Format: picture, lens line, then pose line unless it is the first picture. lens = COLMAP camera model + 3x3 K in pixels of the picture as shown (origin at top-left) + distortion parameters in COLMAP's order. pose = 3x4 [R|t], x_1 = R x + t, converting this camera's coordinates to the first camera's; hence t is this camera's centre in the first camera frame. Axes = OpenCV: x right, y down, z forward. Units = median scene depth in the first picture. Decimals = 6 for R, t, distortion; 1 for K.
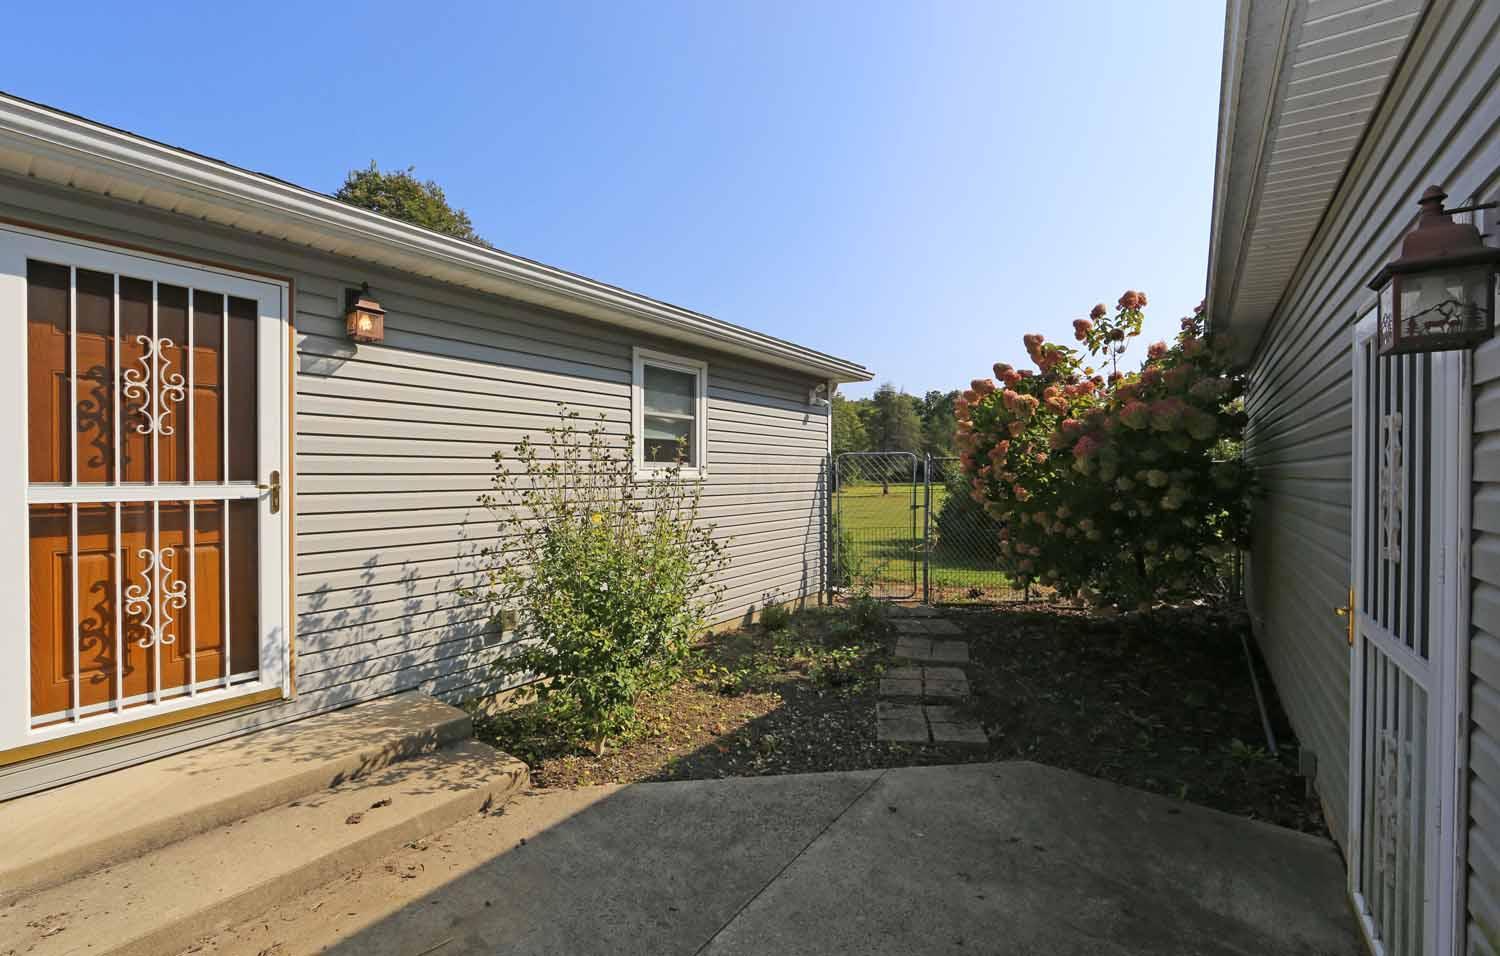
lens RADIAL K [[598.1, 0, 750.0], [0, 598.1, 478.0], [0, 0, 1]] dist [0.000406, 0.000128]
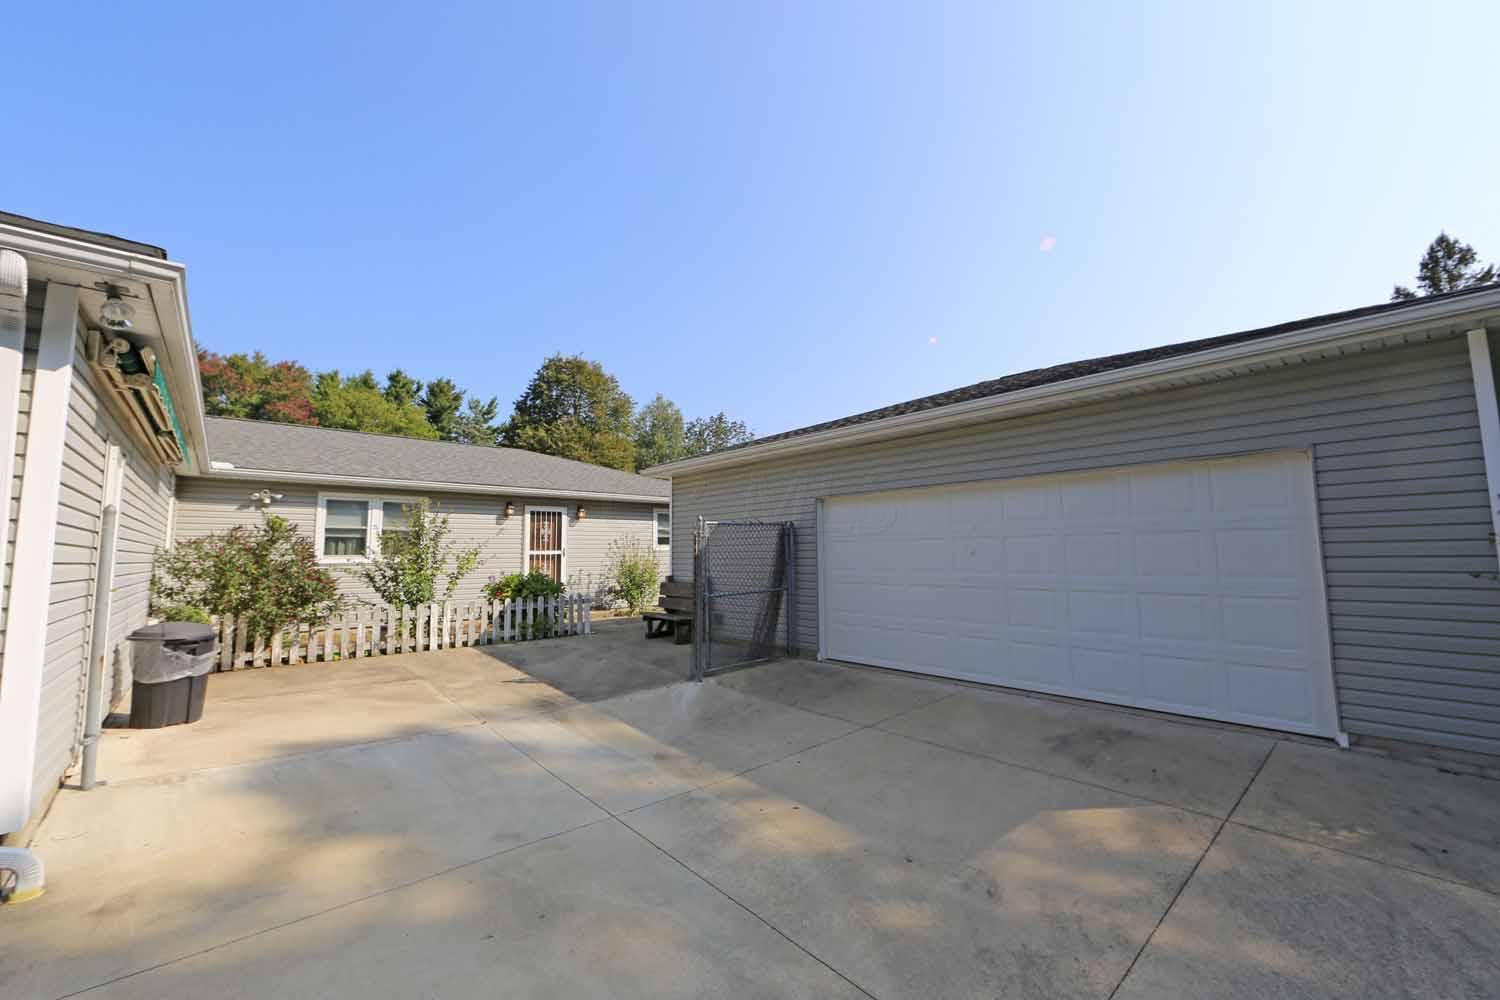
lens RADIAL K [[619.1, 0, 773.6], [0, 619.1, 498.7], [0, 0, 1]] dist [-0.001818, -0.000143]
pose [[0.980225, -0.031891, -0.195300, 1.776469], [0.012584, 0.994977, -0.099312, 0.106181], [0.197486, 0.094891, 0.975702, -3.453000]]
